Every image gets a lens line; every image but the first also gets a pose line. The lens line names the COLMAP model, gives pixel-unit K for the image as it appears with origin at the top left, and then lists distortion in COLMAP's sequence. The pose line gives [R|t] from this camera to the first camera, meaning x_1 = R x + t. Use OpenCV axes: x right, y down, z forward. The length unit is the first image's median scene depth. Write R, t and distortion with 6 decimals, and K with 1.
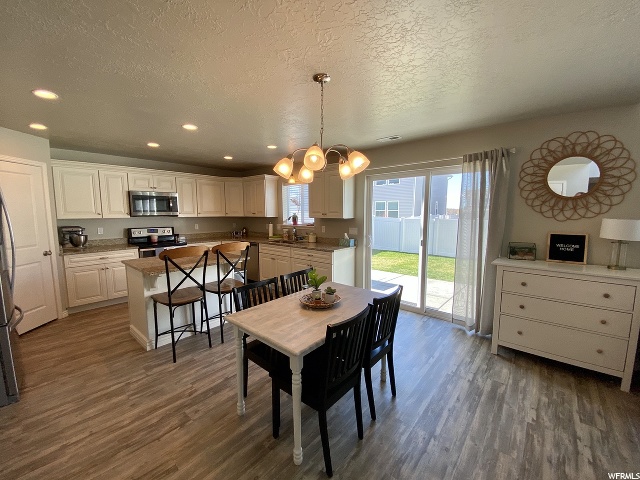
lens RADIAL K [[259.6, 0, 319.8], [0, 259.6, 241.7], [0, 0, 1]] dist [0.002371, -0.006707]
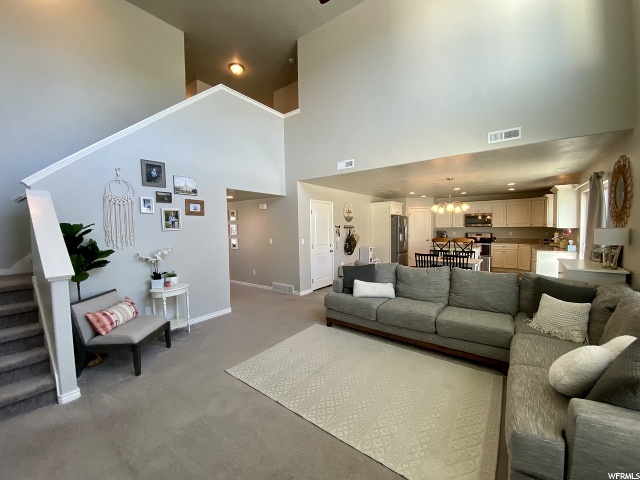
lens RADIAL K [[259.6, 0, 315.7], [0, 259.6, 241.6], [0, 0, 1]] dist [0.002371, -0.006707]
pose [[0.057796, 0.056402, -0.996734, 1.320791], [-0.096608, 0.994033, 0.050647, 0.029714], [0.993643, 0.093365, 0.062900, -0.283801]]
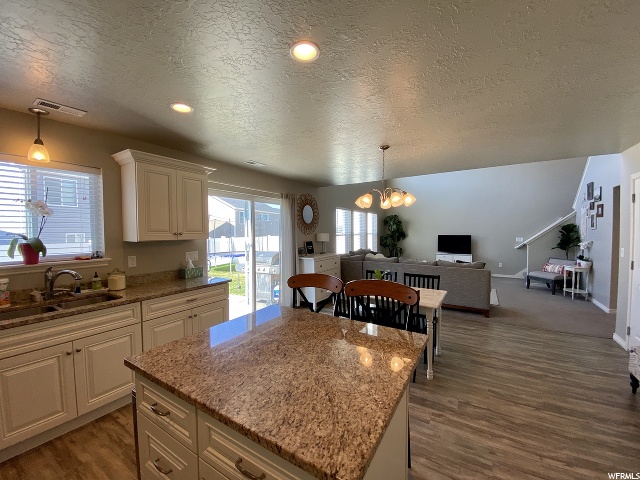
lens RADIAL K [[259.6, 0, 317.9], [0, 259.6, 240.6], [0, 0, 1]] dist [0.002371, -0.006707]
pose [[-0.147510, -0.034938, 0.988443, -0.722325], [0.119404, 0.991437, 0.052863, -0.088131], [-0.981827, 0.125822, -0.142075, 0.794984]]
